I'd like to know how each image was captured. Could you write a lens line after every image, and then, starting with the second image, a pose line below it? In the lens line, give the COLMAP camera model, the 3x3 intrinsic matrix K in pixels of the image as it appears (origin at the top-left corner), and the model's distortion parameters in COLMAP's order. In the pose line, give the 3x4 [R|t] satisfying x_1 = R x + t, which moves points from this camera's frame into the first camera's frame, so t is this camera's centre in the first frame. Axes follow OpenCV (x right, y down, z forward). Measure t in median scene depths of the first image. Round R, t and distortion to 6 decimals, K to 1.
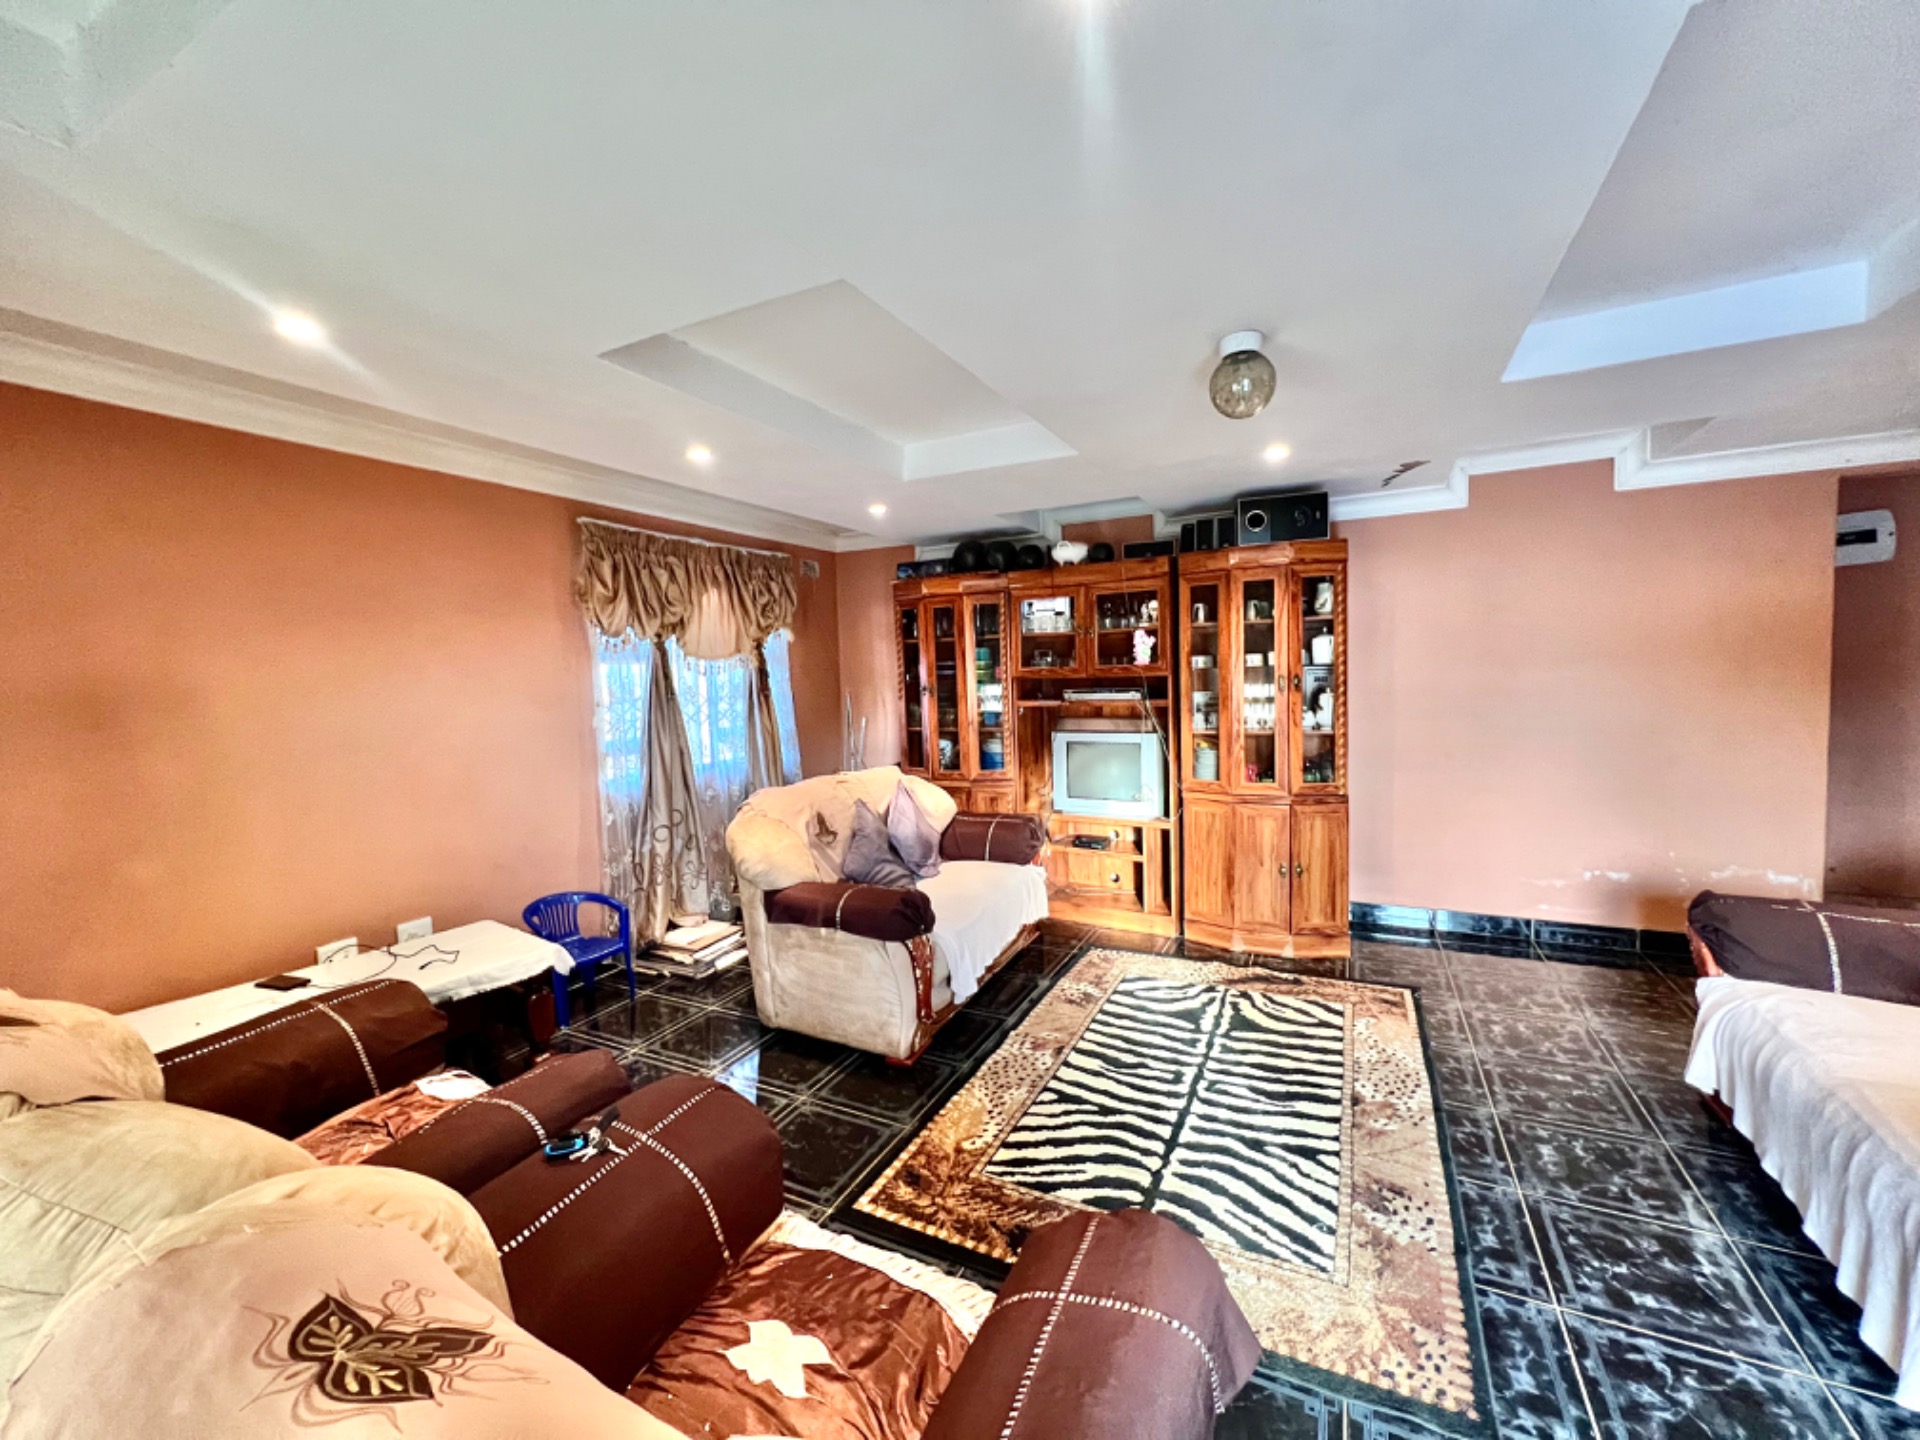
lens RADIAL K [[768.9, 0, 953.4], [0, 768.9, 720.1], [0, 0, 1]] dist [-0.002352, -0.000038]
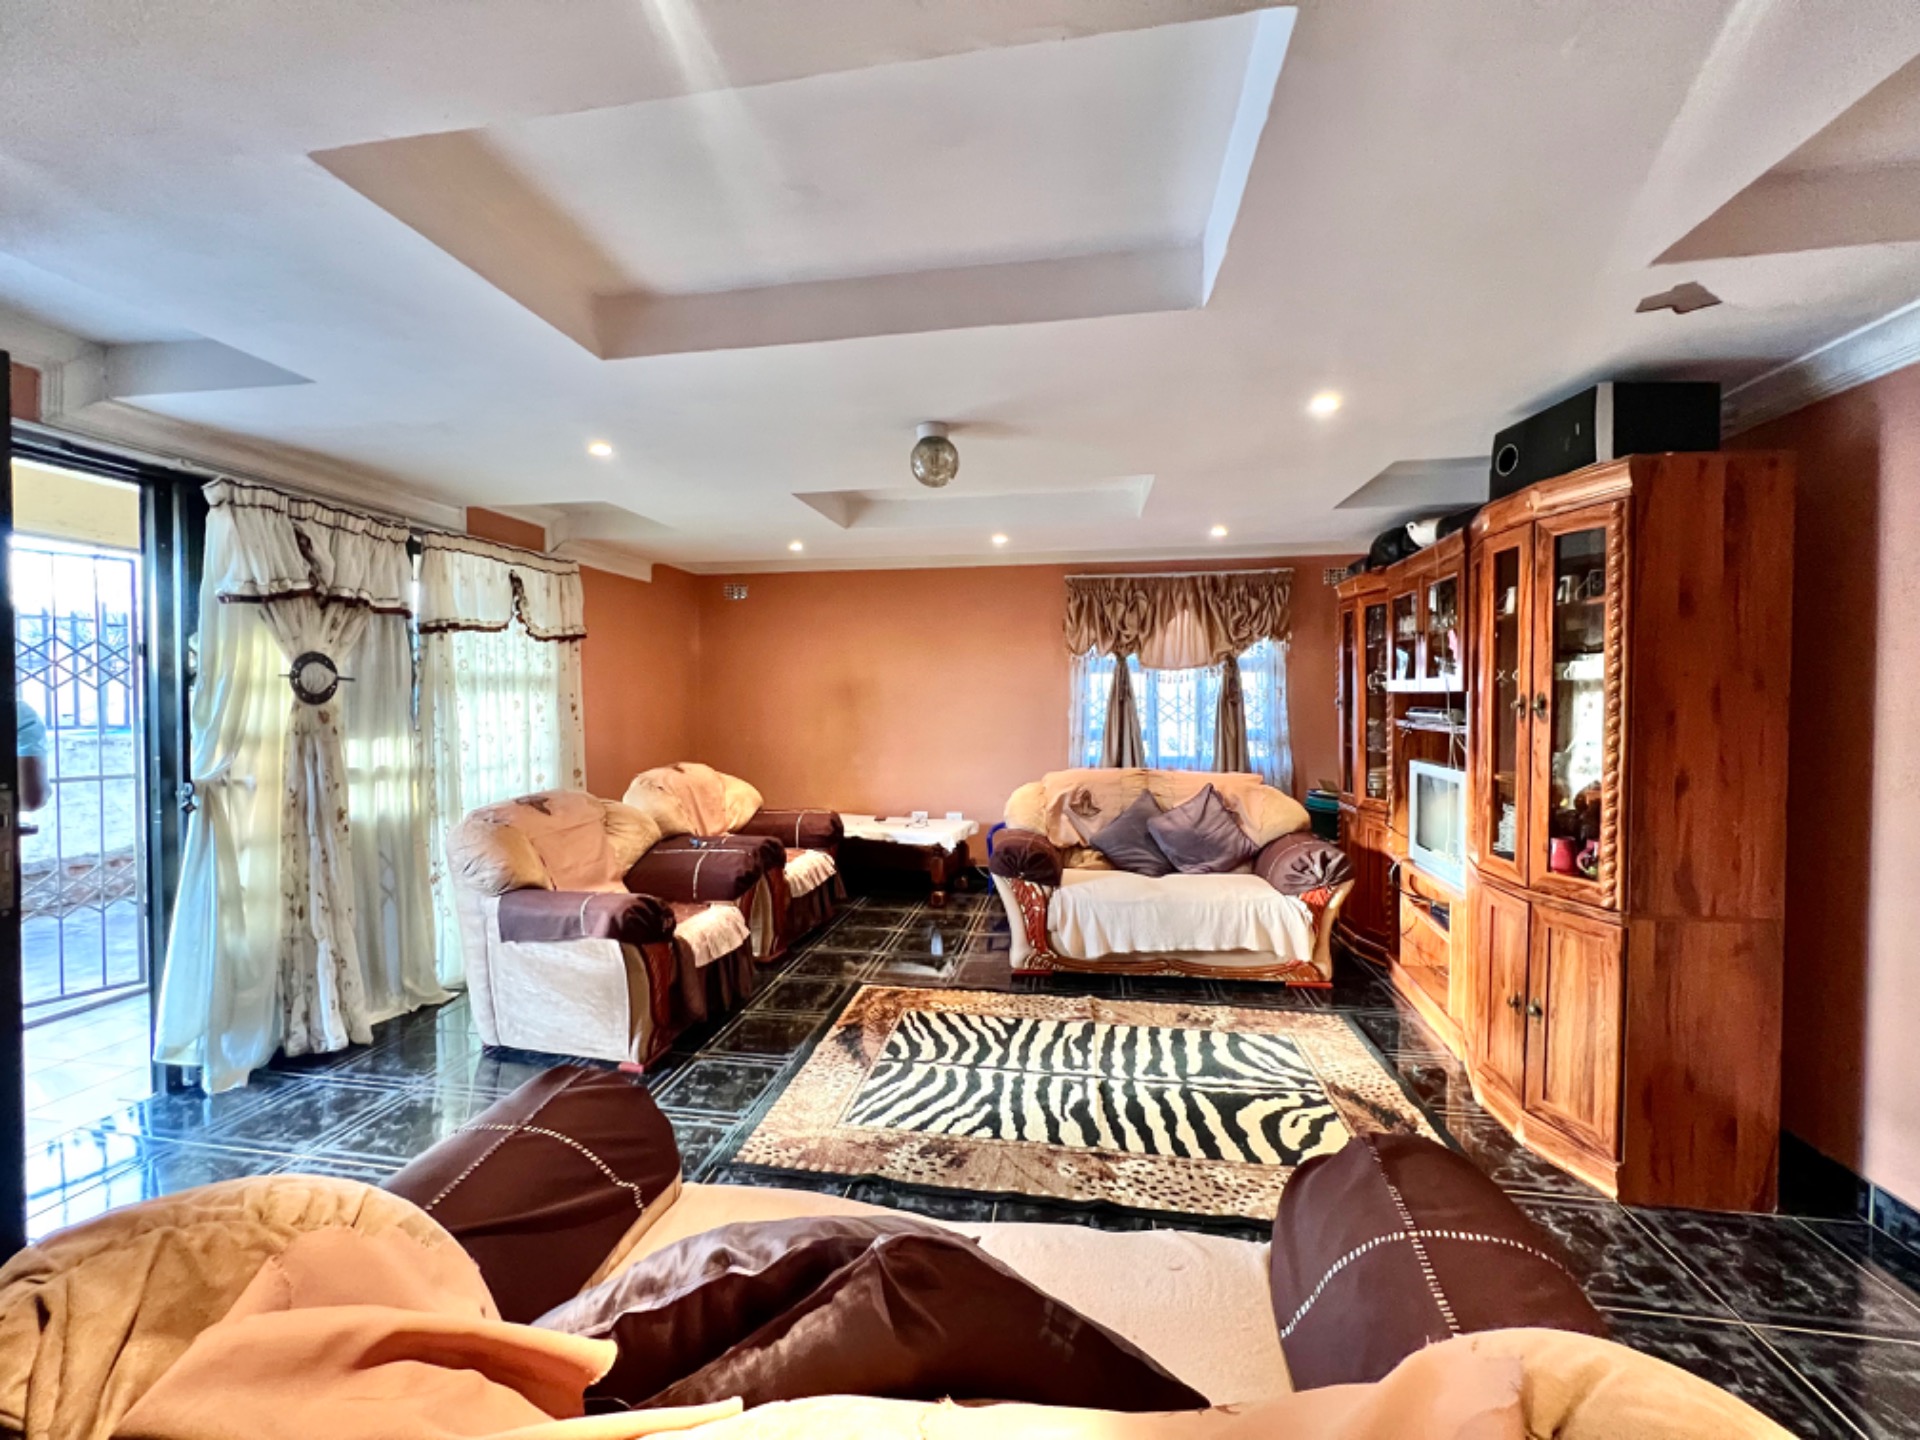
lens RADIAL K [[768.9, 0, 953.4], [0, 768.9, 720.1], [0, 0, 1]] dist [-0.002352, -0.000038]
pose [[0.301435, 0.060277, -0.951579, 0.990907], [-0.065612, 0.996945, 0.042367, -0.037768], [0.951227, 0.049664, 0.304469, 0.396965]]
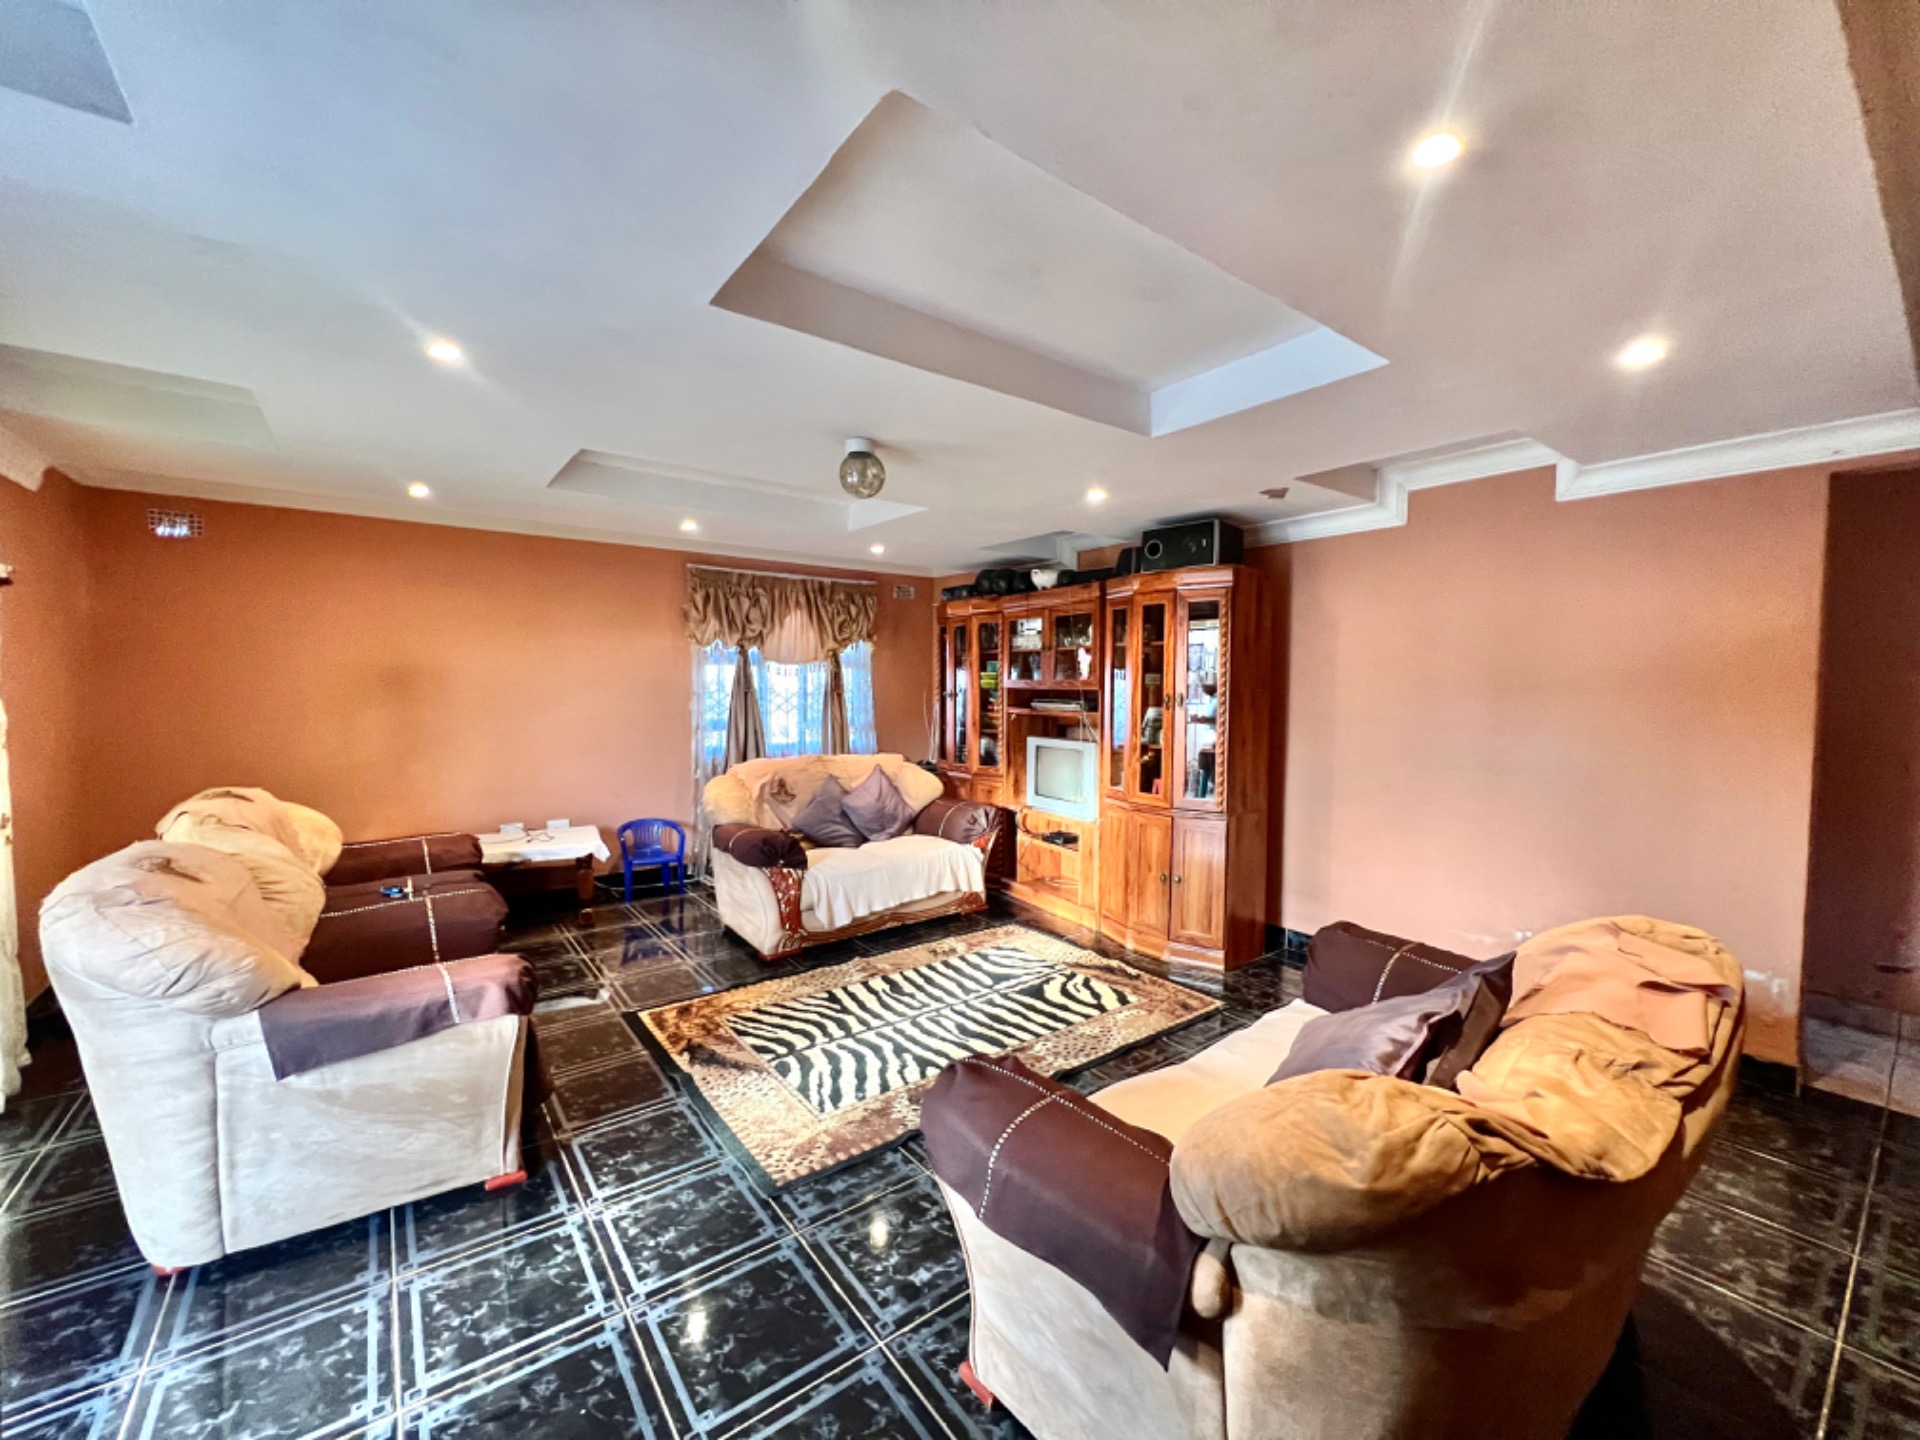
lens RADIAL K [[768.9, 0, 953.4], [0, 768.9, 720.1], [0, 0, 1]] dist [-0.002352, -0.000038]
pose [[0.898596, 0.059837, -0.434677, 0.694212], [-0.063749, 0.997950, 0.005591, -0.010133], [0.434121, 0.022686, 0.900569, -0.095698]]
